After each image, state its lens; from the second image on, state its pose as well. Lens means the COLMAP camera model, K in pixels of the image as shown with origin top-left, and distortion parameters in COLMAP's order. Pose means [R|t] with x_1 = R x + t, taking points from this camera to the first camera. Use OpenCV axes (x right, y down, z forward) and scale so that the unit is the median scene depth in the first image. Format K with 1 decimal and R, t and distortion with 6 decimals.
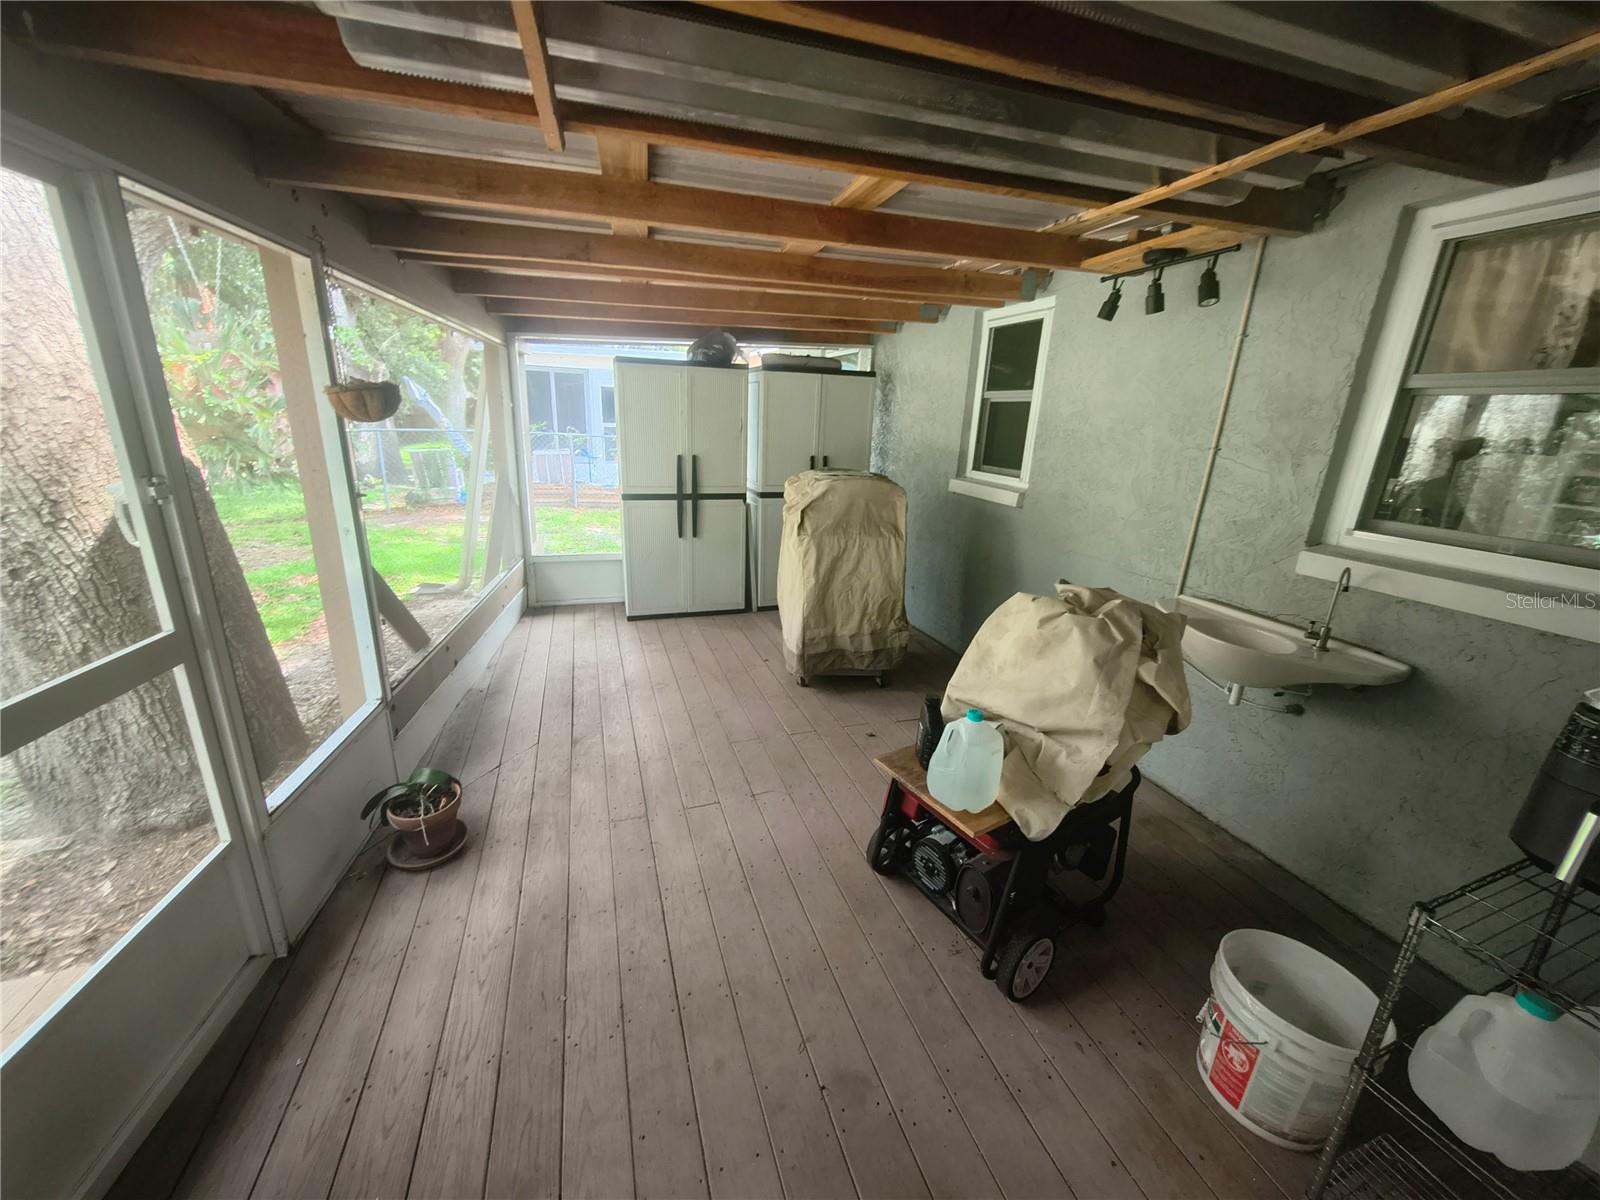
lens RADIAL K [[609.4, 0, 790.6], [0, 609.4, 597.0], [0, 0, 1]] dist [-0.005766, 0.000223]
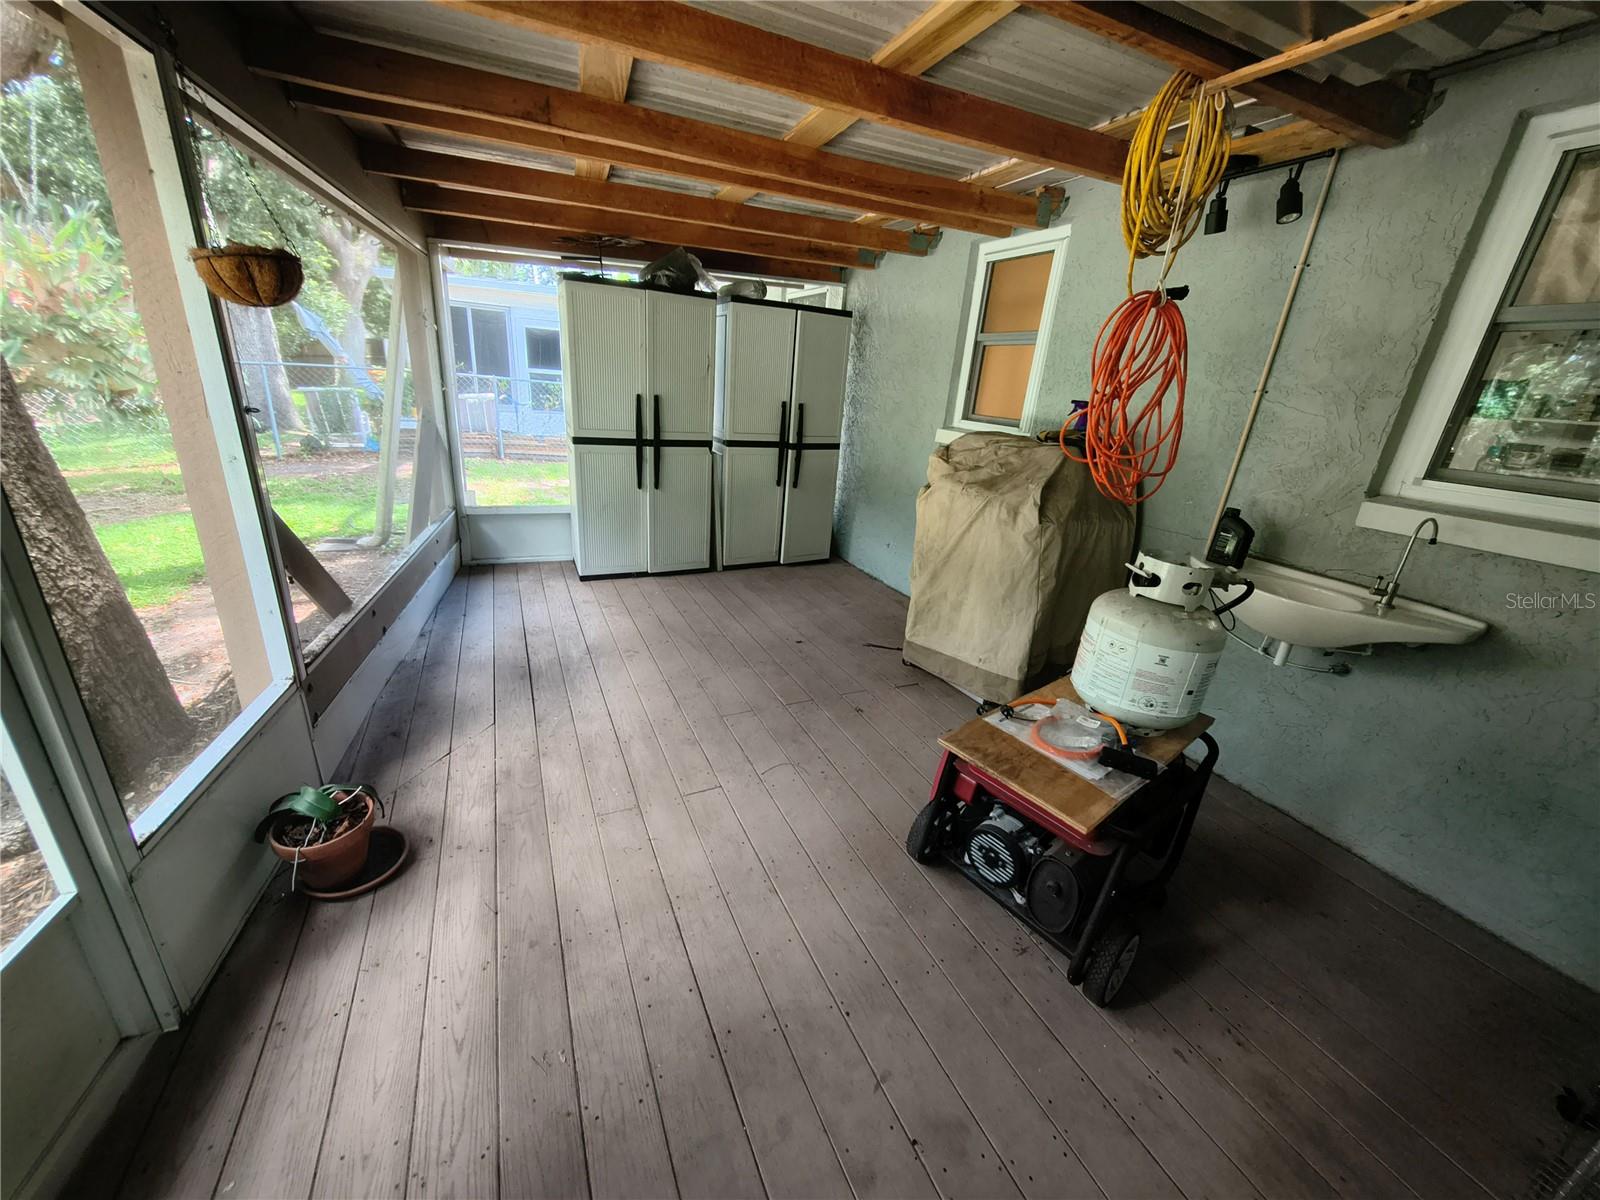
lens RADIAL K [[609.4, 0, 800.4], [0, 609.4, 598.5], [0, 0, 1]] dist [-0.005766, 0.000223]
pose [[0.992866, -0.005526, 0.119103, -0.130699], [-0.002255, 0.997876, 0.065096, 0.014367], [-0.119210, -0.064900, 0.990746, 0.171350]]
